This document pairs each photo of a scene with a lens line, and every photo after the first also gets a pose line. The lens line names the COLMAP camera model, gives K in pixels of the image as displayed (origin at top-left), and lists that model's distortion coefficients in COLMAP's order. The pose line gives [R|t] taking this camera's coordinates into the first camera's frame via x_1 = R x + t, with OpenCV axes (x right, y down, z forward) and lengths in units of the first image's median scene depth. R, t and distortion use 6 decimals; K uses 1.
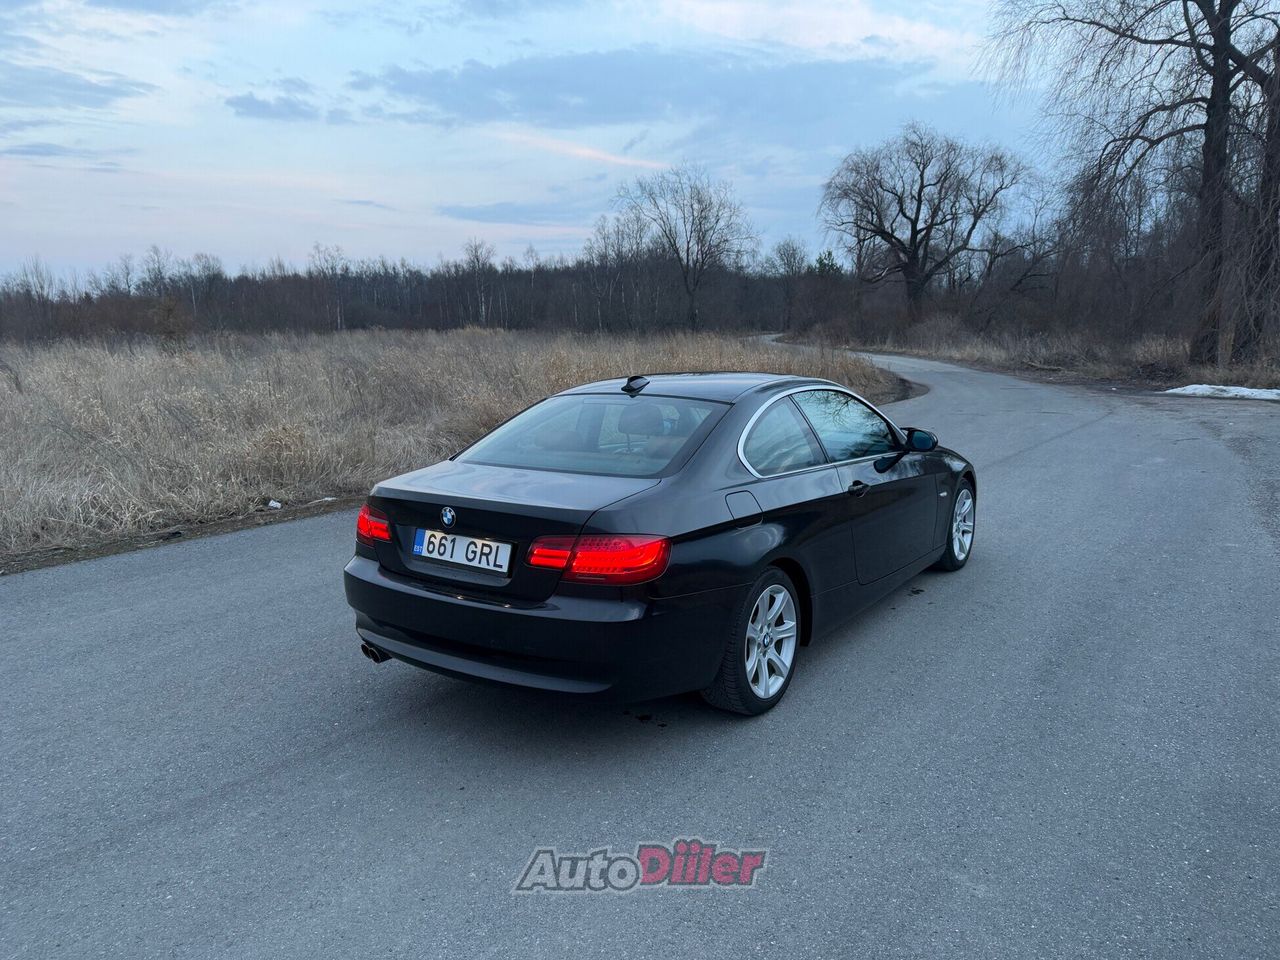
lens RADIAL K [[912.1, 0, 639.7], [0, 912.1, 458.0], [0, 0, 1]] dist [0.080165, -0.078964]
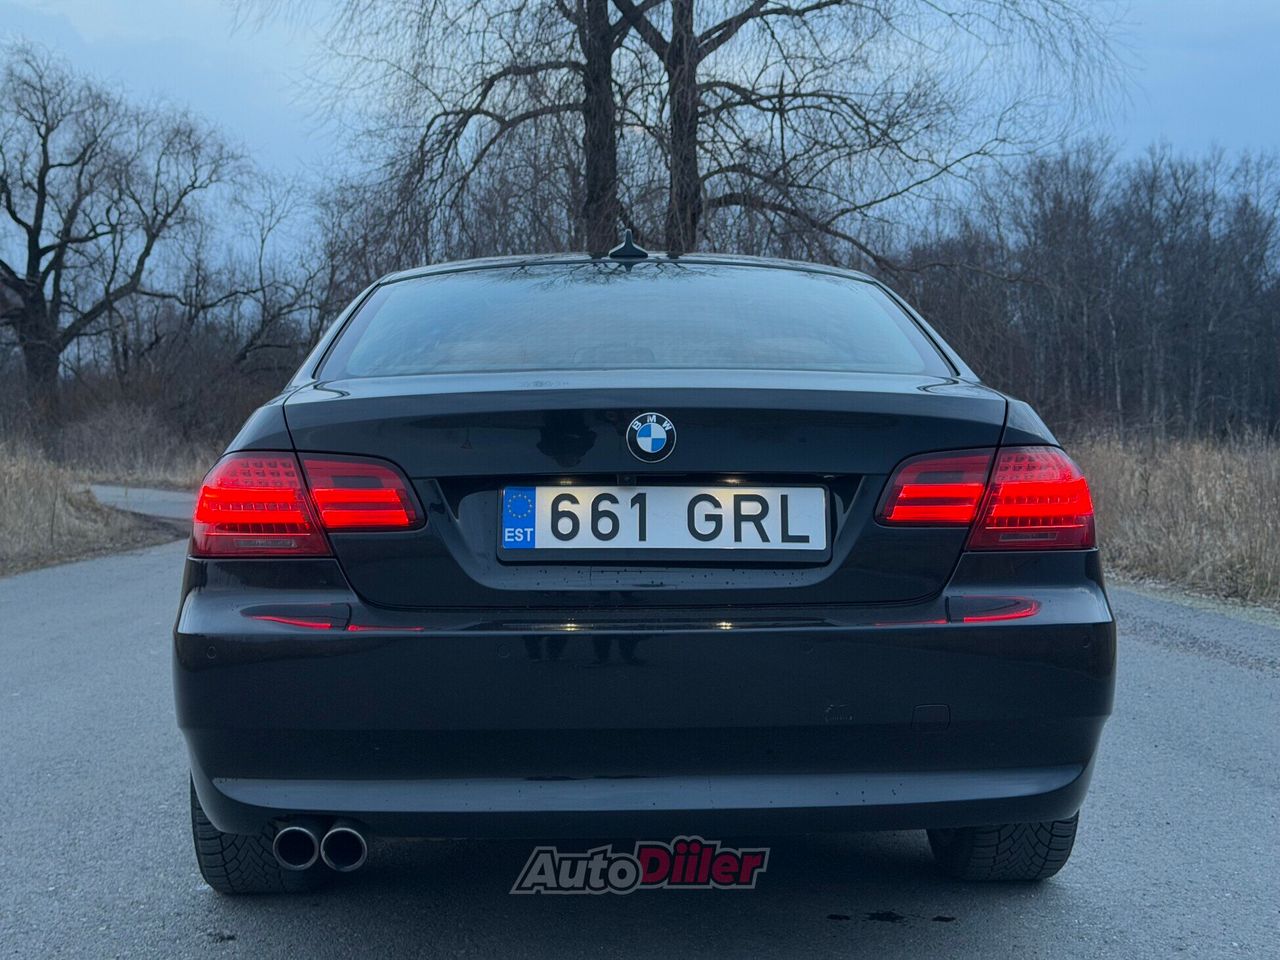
lens RADIAL K [[1817.6, 0, 646.0], [0, 1817.6, 480.2], [0, 0, 1]] dist [0.040296, 0.015700]
pose [[0.795813, 0.005856, 0.605514, -0.677080], [0.072996, 0.991734, -0.105528, 0.162810], [-0.601127, 0.128181, 0.788807, 0.333211]]
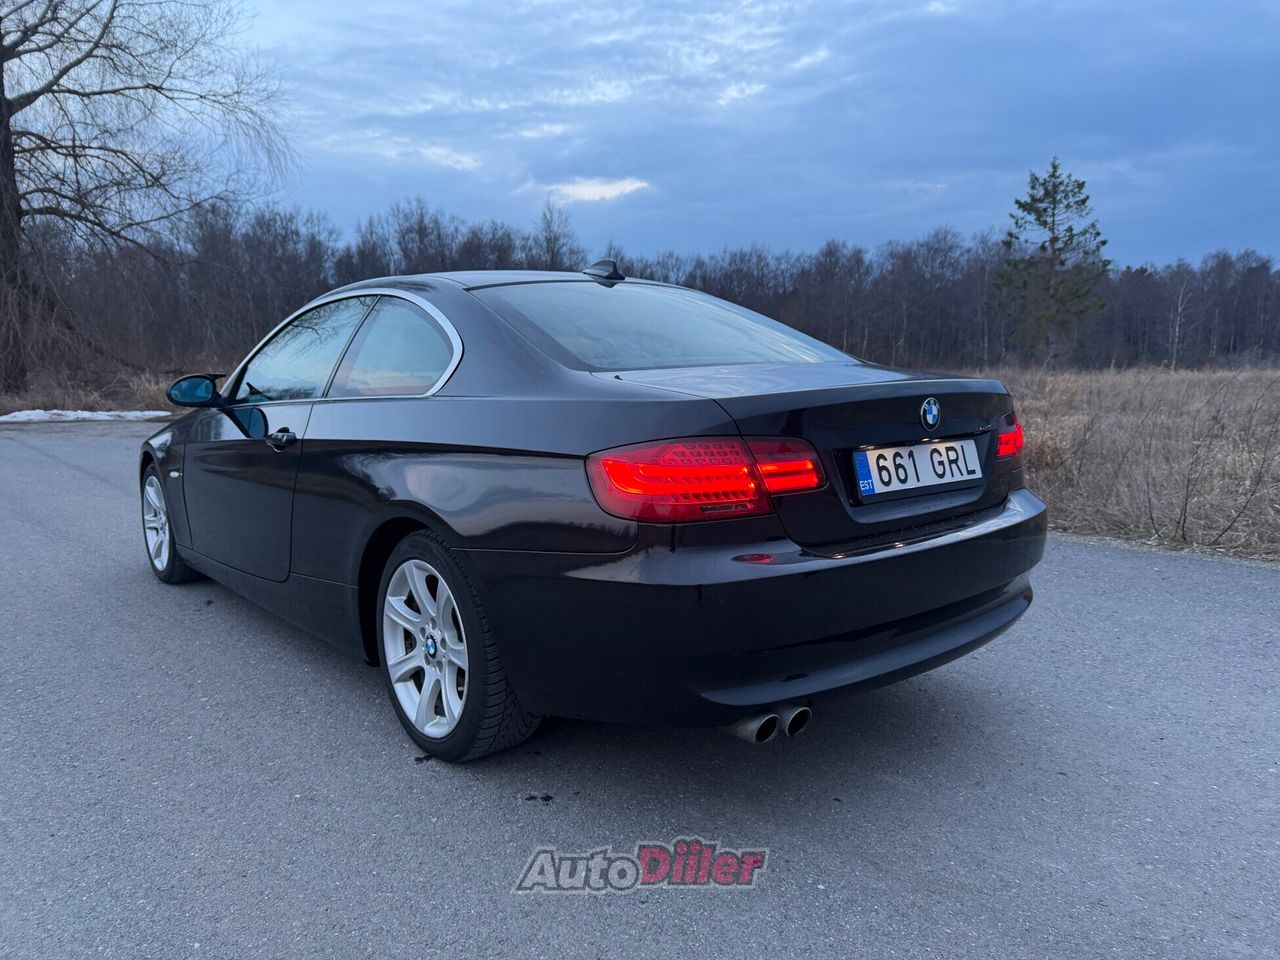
lens RADIAL K [[912.1, 0, 639.7], [0, 912.1, 458.0], [0, 0, 1]] dist [0.080165, -0.078964]
pose [[0.239921, -0.086680, 0.966915, -0.832776], [0.142933, 0.988305, 0.053131, 0.030592], [-0.960212, 0.125457, 0.249505, 0.986640]]
